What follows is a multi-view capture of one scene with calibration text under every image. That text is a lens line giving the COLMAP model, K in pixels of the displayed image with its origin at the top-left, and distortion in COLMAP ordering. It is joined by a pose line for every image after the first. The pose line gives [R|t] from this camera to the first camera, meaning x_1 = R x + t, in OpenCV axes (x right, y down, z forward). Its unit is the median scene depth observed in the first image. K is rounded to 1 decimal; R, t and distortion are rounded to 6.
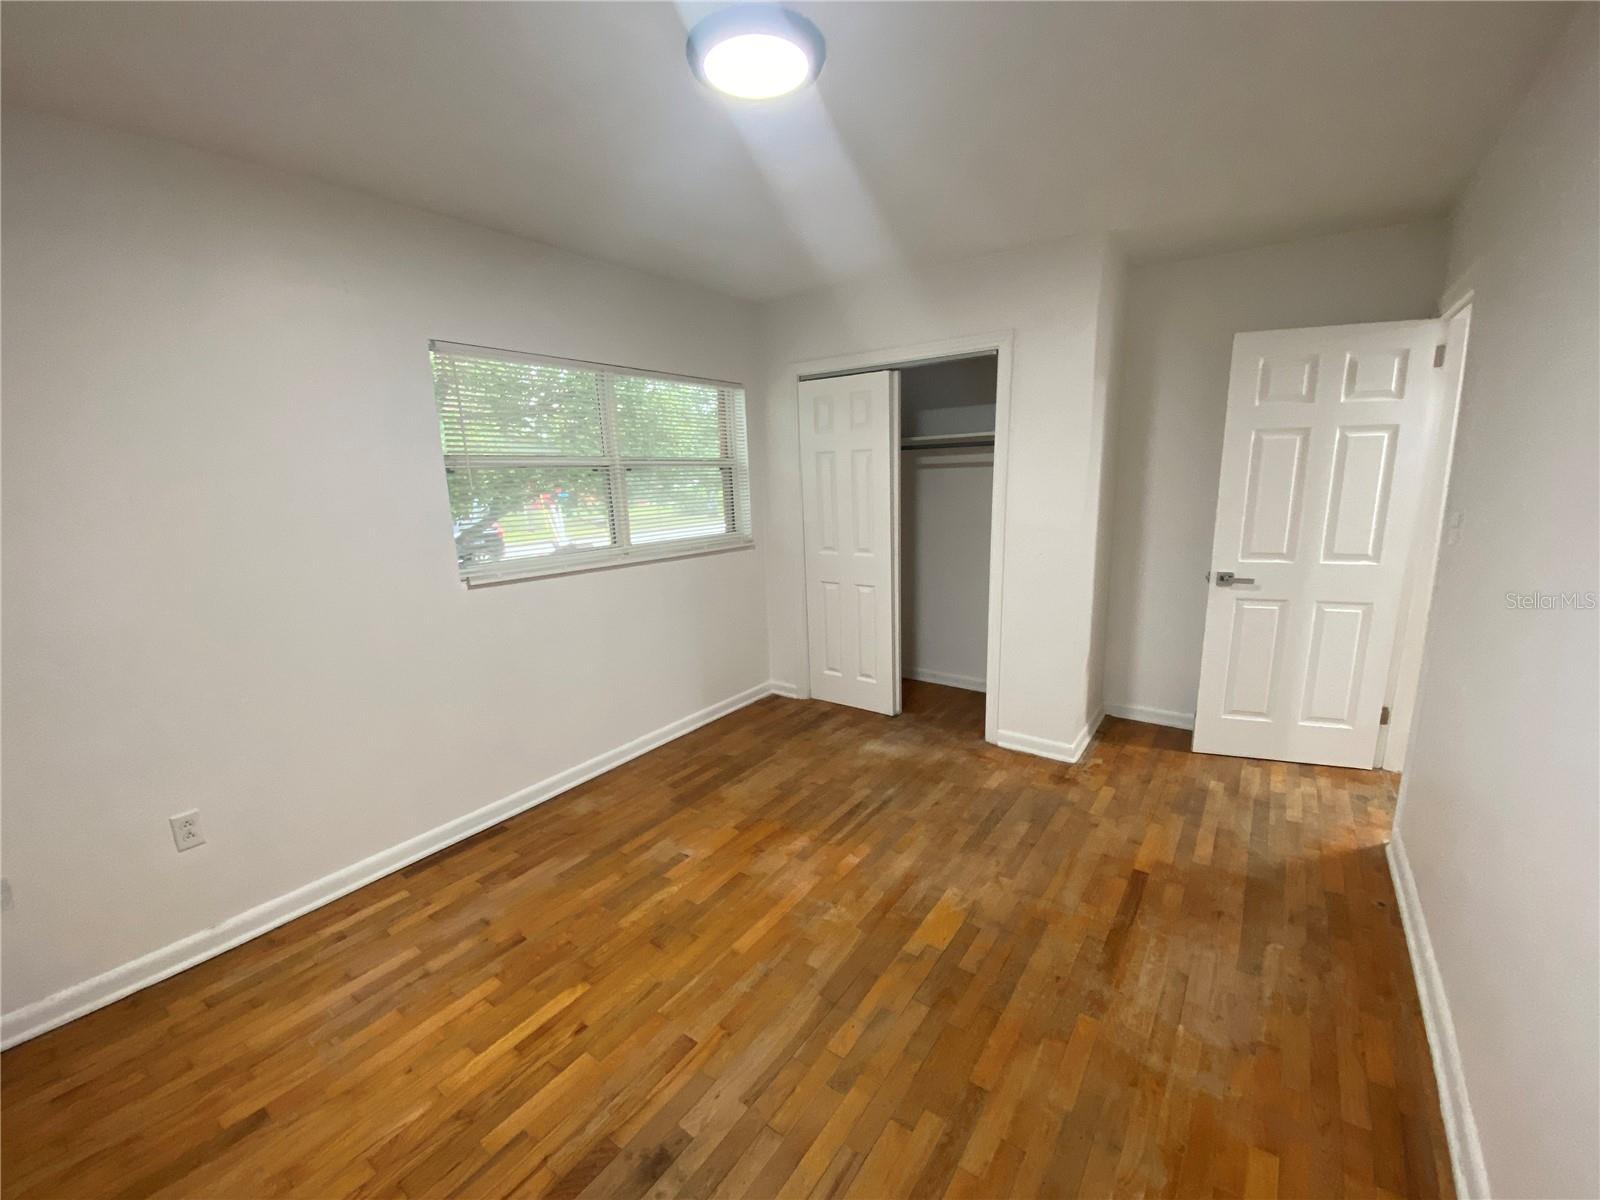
lens RADIAL K [[651.5, 0, 800.0], [0, 651.5, 600.0], [0, 0, 1]] dist [0.031565, -0.025324]
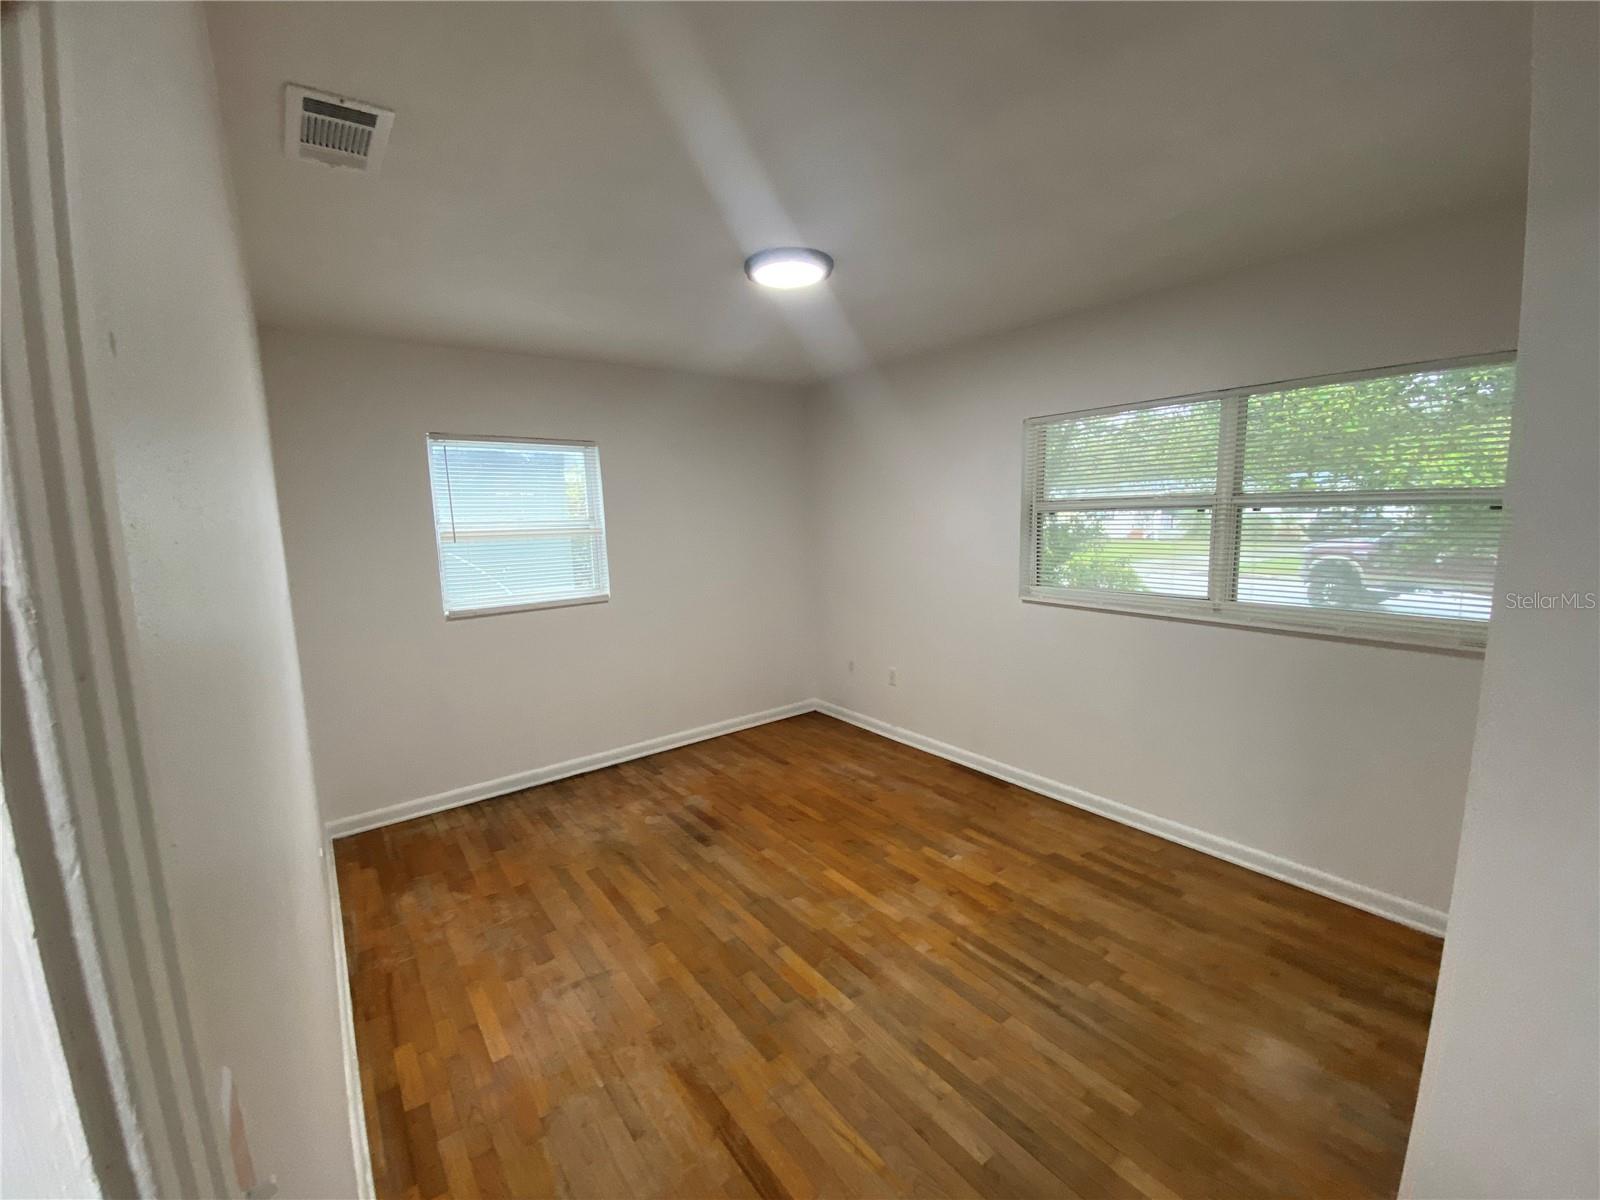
lens RADIAL K [[651.5, 0, 800.0], [0, 651.5, 600.0], [0, 0, 1]] dist [0.031565, -0.025324]
pose [[-0.284434, 0.168867, -0.943706, 1.017436], [-0.158040, 0.962638, 0.219888, -0.281387], [0.945579, 0.211687, -0.247120, 1.052943]]
